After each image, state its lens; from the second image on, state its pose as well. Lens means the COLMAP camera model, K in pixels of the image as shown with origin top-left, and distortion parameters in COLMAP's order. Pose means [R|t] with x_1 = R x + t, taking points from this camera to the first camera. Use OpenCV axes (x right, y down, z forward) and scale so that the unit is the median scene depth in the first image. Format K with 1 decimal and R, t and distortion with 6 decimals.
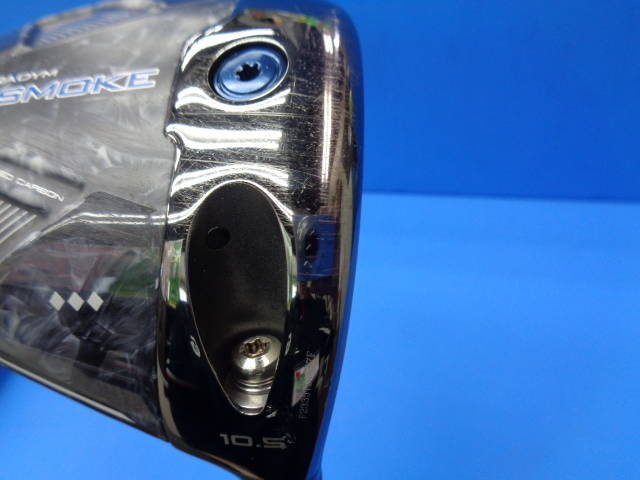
lens RADIAL K [[472.4, 0, 320.0], [0, 472.4, 240.0], [0, 0, 1]] dist [-0.008239, 0.000561]
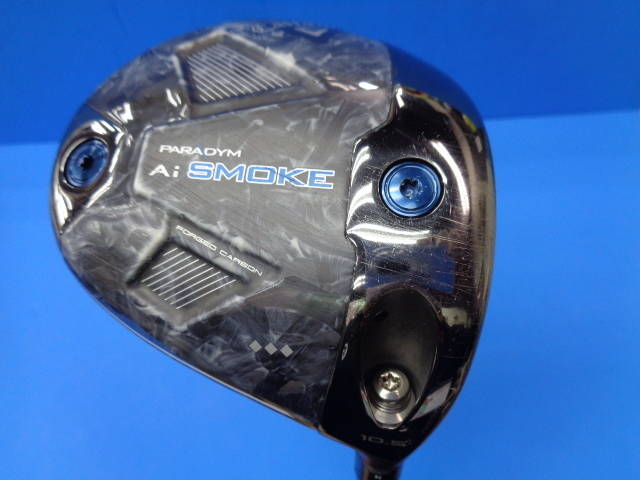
lens RADIAL K [[472.4, 0, 320.0], [0, 472.4, 240.0], [0, 0, 1]] dist [-0.008239, 0.000561]
pose [[0.995875, 0.075462, 0.050378, -0.450642], [-0.085595, 0.965545, 0.245756, -0.514270], [-0.030097, -0.249054, 0.968022, -0.263425]]
